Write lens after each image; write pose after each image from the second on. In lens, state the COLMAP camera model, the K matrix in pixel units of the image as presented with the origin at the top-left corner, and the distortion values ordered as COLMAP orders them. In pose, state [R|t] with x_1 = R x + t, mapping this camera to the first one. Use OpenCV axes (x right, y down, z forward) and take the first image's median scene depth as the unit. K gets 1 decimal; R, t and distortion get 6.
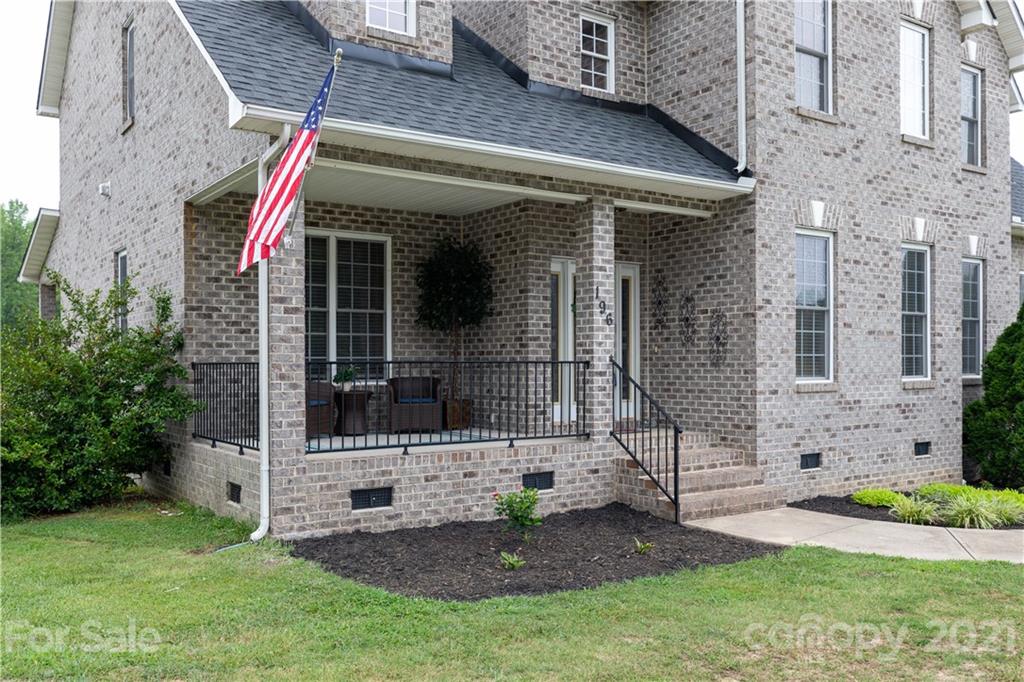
lens RADIAL K [[889.9, 0, 506.0], [0, 889.9, 344.6], [0, 0, 1]] dist [0.002659, -0.000553]
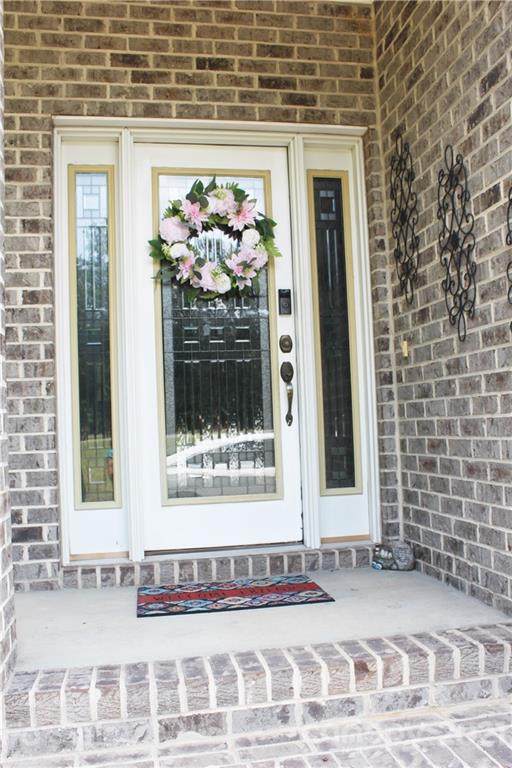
lens RADIAL K [[692.8, 0, 255.5], [0, 692.8, 382.1], [0, 0, 1]] dist [-0.092349, 0.067509]
pose [[0.905347, -0.058280, -0.420655, 0.236360], [0.045712, 0.998157, -0.039909, 0.027797], [0.422206, 0.016903, 0.906342, 0.745230]]
